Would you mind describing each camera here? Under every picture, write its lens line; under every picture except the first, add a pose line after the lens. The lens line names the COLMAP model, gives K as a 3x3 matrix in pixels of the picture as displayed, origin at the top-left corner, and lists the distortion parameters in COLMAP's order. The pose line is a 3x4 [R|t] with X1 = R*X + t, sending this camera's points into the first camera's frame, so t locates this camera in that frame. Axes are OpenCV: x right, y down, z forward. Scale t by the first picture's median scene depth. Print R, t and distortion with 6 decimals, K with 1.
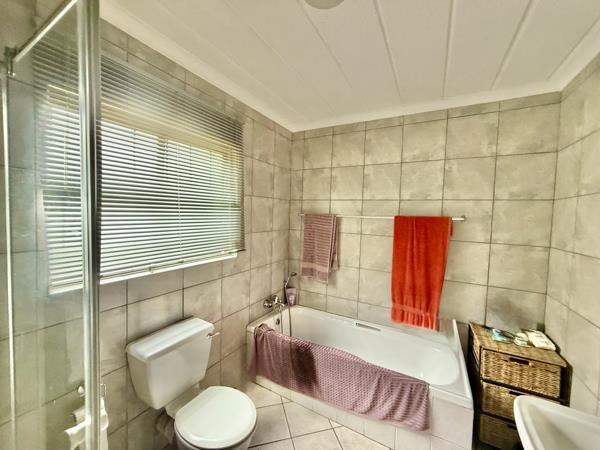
lens RADIAL K [[236.3, 0, 297.9], [0, 236.3, 223.9], [0, 0, 1]] dist [-0.001567, -0.000239]
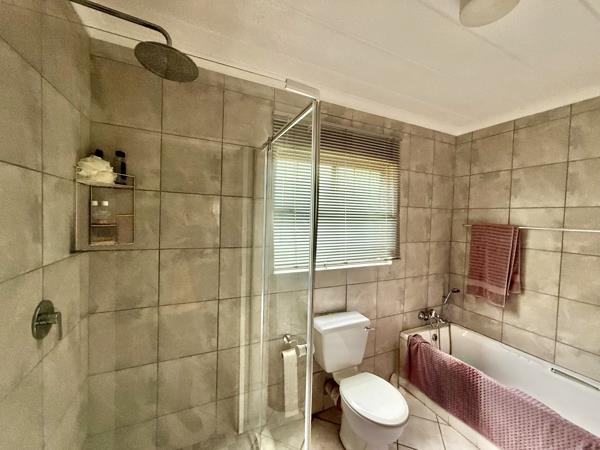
lens RADIAL K [[236.3, 0, 299.3], [0, 236.3, 224.0], [0, 0, 1]] dist [-0.001567, -0.000239]
pose [[0.814198, 0.010703, -0.580488, 0.022268], [-0.028121, 0.999384, -0.021017, -0.009501], [0.579906, 0.033436, 0.813997, -0.131908]]
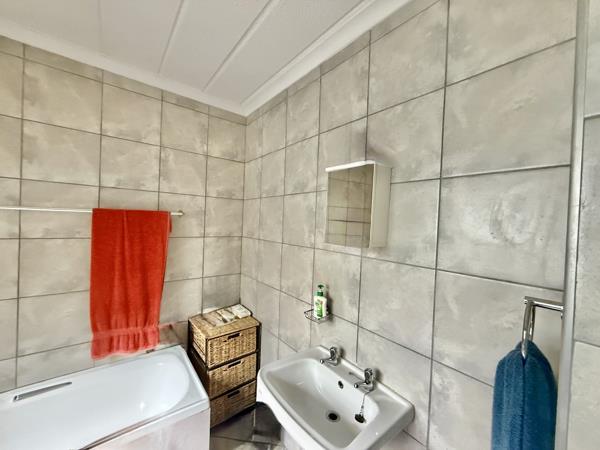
lens RADIAL K [[236.3, 0, 299.7], [0, 236.3, 224.2], [0, 0, 1]] dist [-0.001567, -0.000239]
pose [[0.382089, -0.029578, 0.923652, 0.000066], [0.009932, 0.999561, 0.027900, -0.001283], [-0.924072, -0.001486, 0.382215, 0.180862]]
